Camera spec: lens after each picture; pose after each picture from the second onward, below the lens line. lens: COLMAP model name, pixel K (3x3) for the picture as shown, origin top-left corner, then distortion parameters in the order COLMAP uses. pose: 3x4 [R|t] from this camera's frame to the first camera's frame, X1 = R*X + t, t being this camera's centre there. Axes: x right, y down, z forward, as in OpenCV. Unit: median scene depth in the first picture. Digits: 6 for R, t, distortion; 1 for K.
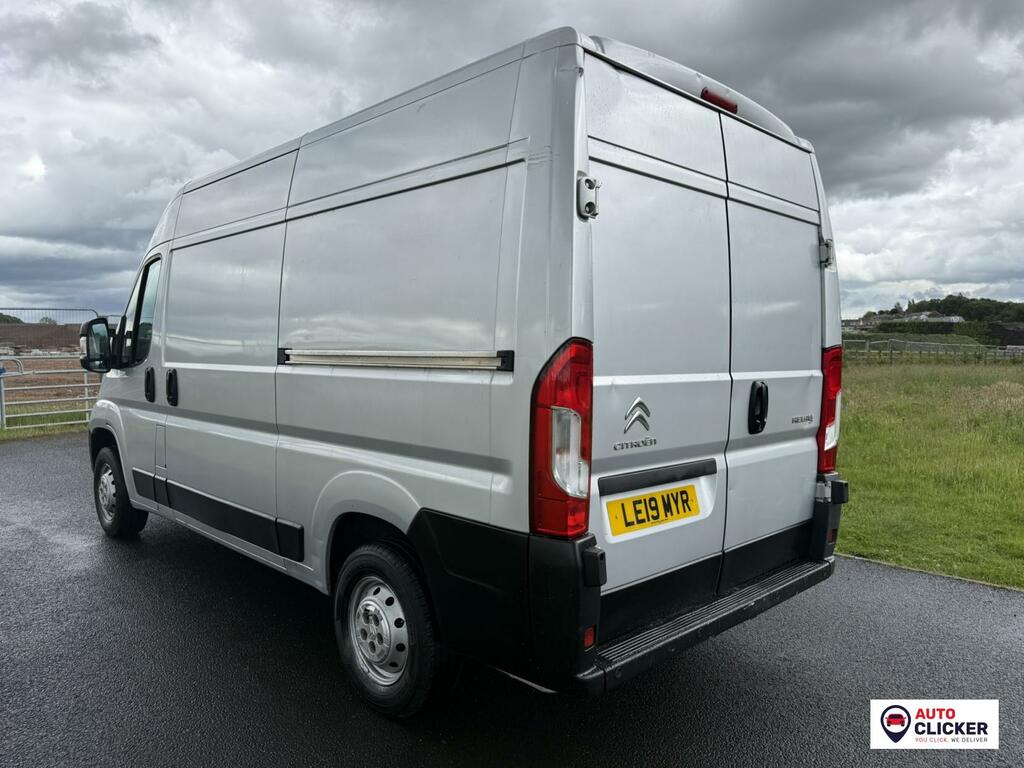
lens RADIAL K [[715.3, 0, 471.0], [0, 715.3, 389.7], [0, 0, 1]] dist [0.006444, -0.002603]
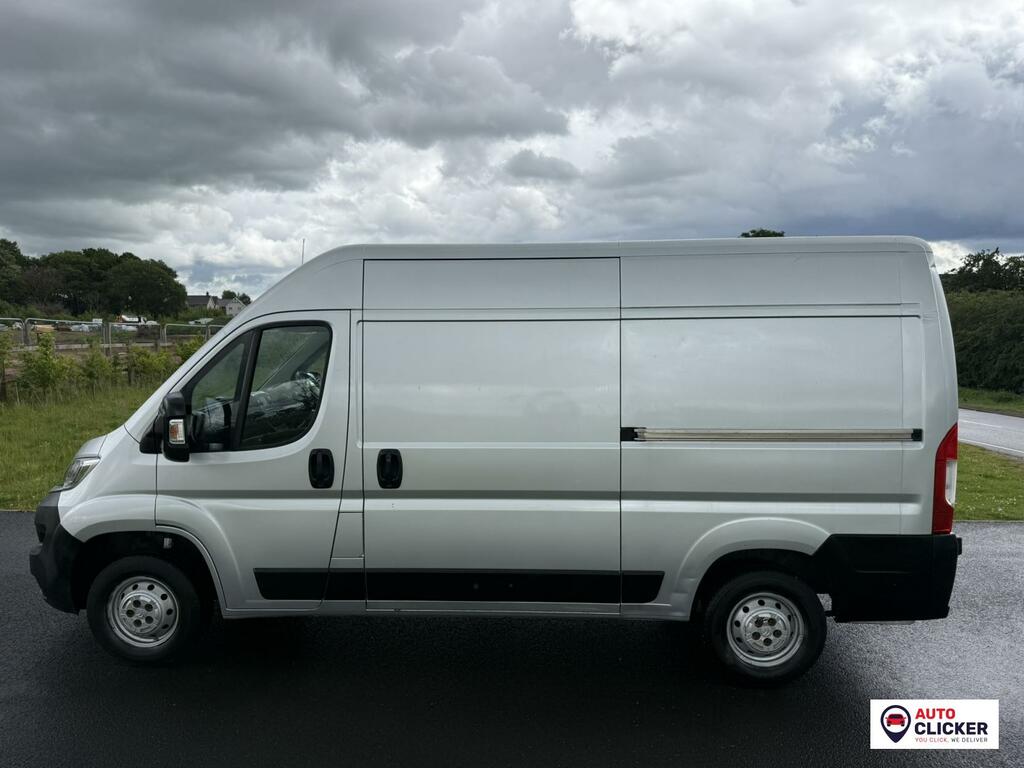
lens RADIAL K [[720.2, 0, 438.1], [0, 720.2, 385.1], [0, 0, 1]] dist [0.009187, -0.000799]
pose [[0.726133, -0.067187, 0.684263, -1.432712], [0.048579, 0.997740, 0.046416, -0.218199], [-0.685836, -0.000463, 0.727756, 0.396625]]
